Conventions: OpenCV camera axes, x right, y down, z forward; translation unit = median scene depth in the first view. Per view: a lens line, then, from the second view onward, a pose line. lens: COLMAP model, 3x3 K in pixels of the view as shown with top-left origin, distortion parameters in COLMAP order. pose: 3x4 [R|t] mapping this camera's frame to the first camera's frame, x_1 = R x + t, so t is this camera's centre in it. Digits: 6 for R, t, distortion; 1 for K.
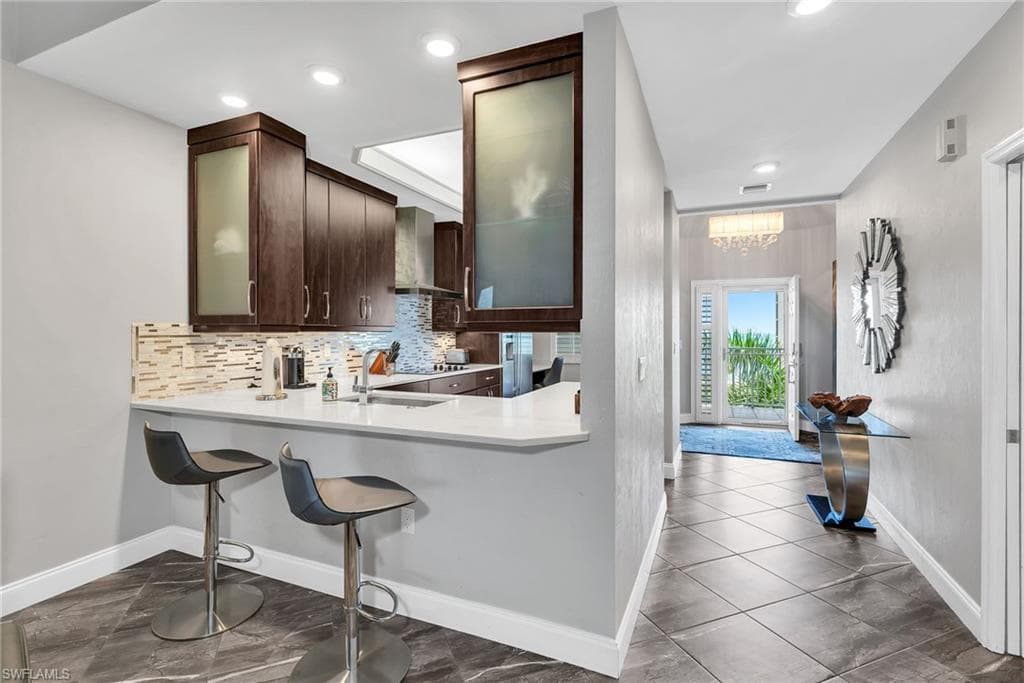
lens RADIAL K [[472.2, 0, 515.2], [0, 472.2, 336.1], [0, 0, 1]] dist [-0.003141, -0.000593]
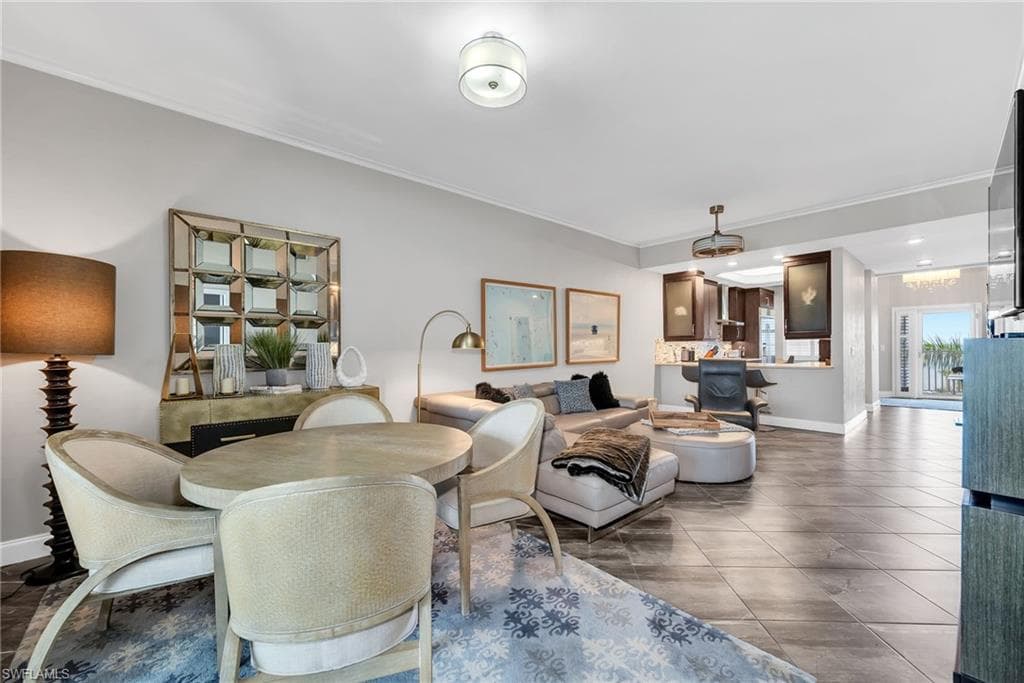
lens RADIAL K [[407.6, 0, 506.3], [0, 407.6, 347.3], [0, 0, 1]] dist [0.000537, 0.000042]
pose [[0.907239, -0.007760, -0.420544, -0.511157], [0.005687, 0.999965, -0.006182, 0.037946], [0.420577, 0.003217, 0.907251, -1.809363]]
